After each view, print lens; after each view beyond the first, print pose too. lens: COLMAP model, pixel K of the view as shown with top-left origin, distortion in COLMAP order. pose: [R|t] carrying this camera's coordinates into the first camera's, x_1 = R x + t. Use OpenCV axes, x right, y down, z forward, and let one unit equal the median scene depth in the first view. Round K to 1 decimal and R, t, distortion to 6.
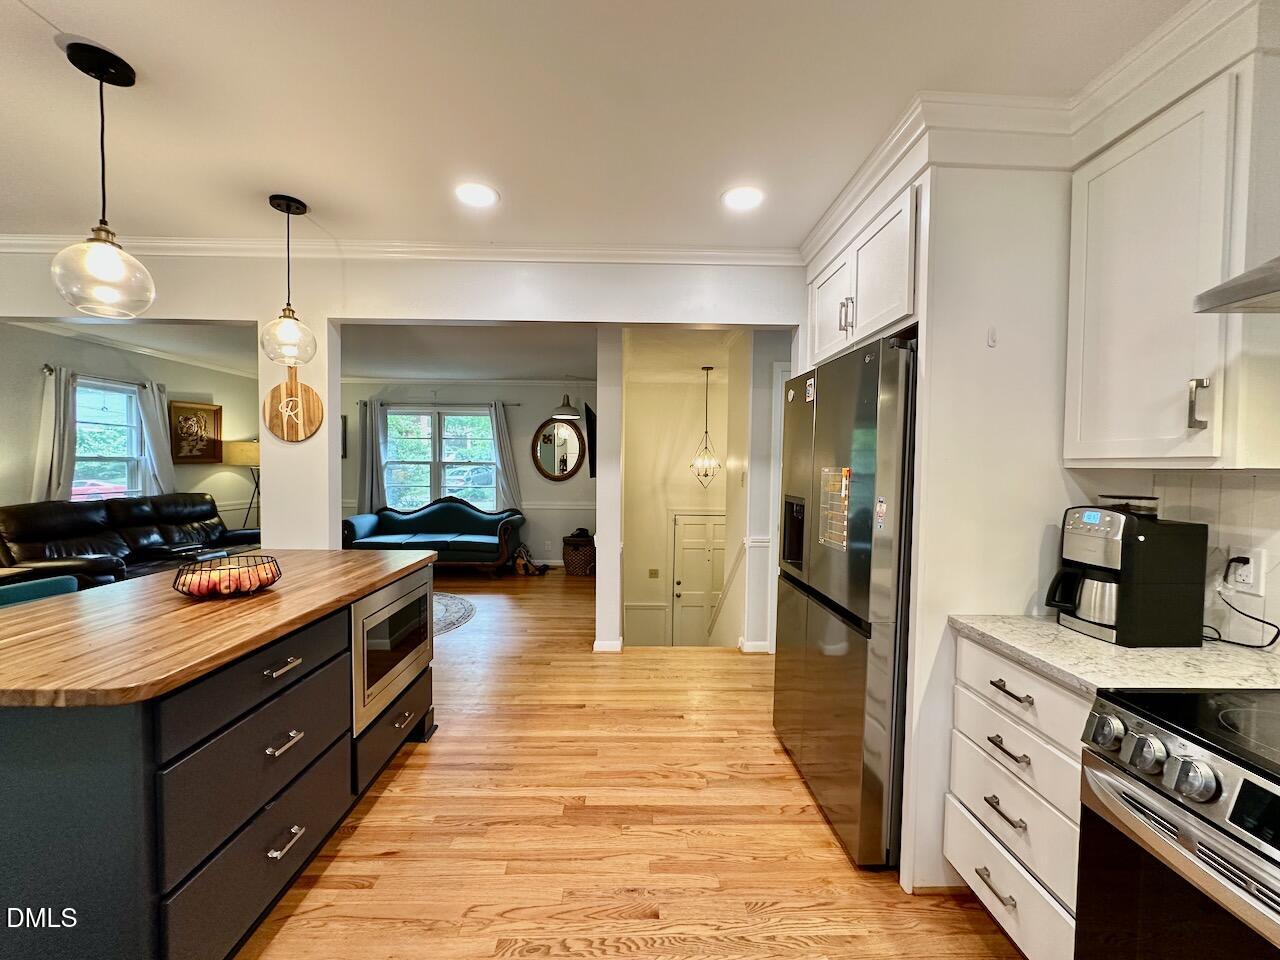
lens RADIAL K [[510.9, 0, 639.7], [0, 510.9, 480.5], [0, 0, 1]] dist [-0.005456, 0.000026]
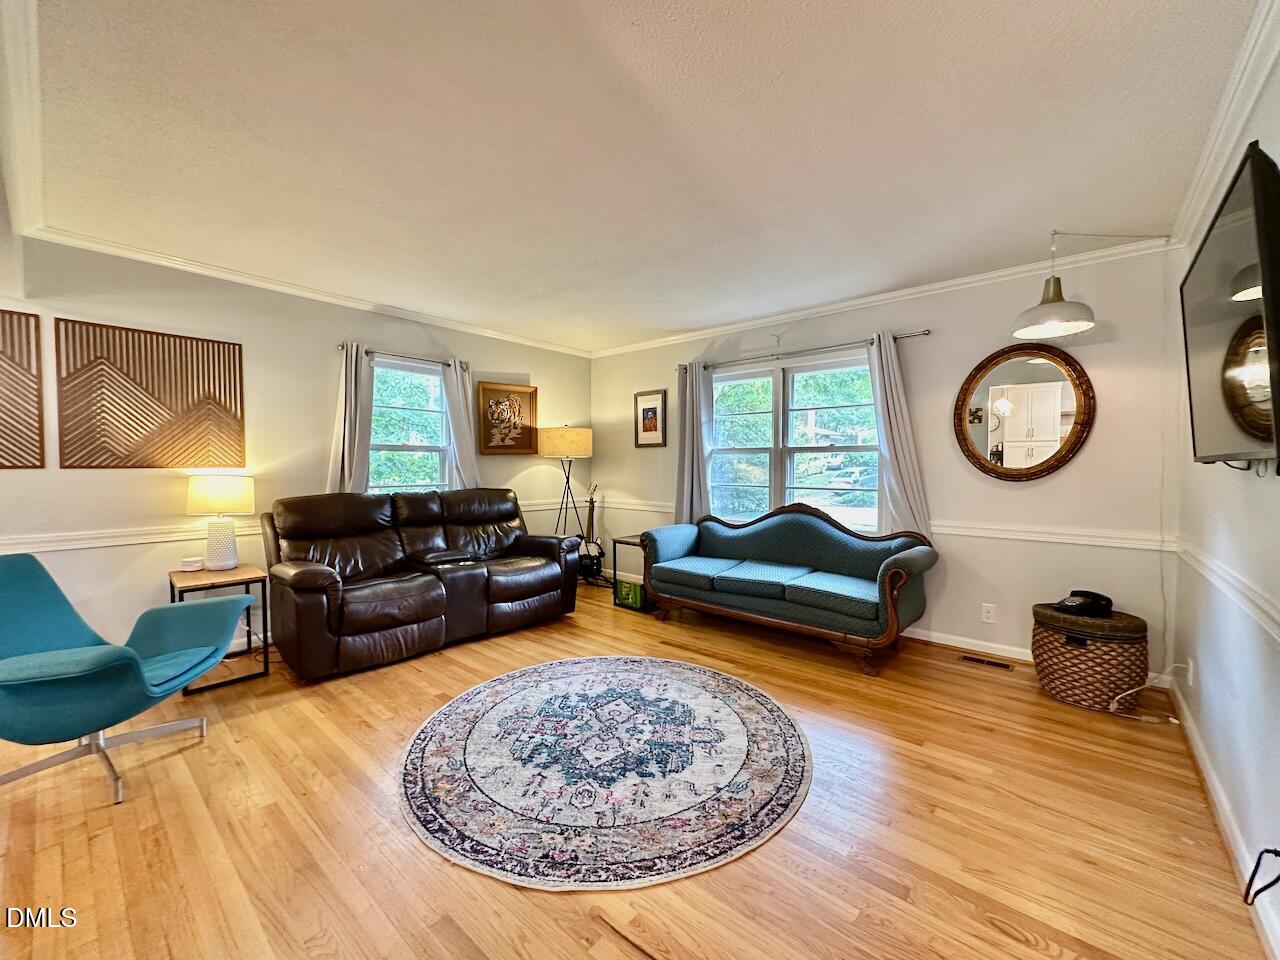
lens RADIAL K [[510.9, 0, 641.8], [0, 510.9, 480.0], [0, 0, 1]] dist [-0.005456, 0.000026]
pose [[0.743204, 0.008930, -0.669005, -0.160605], [-0.014137, 0.999897, -0.002358, 0.010980], [0.668915, 0.011210, 0.743254, 0.655229]]
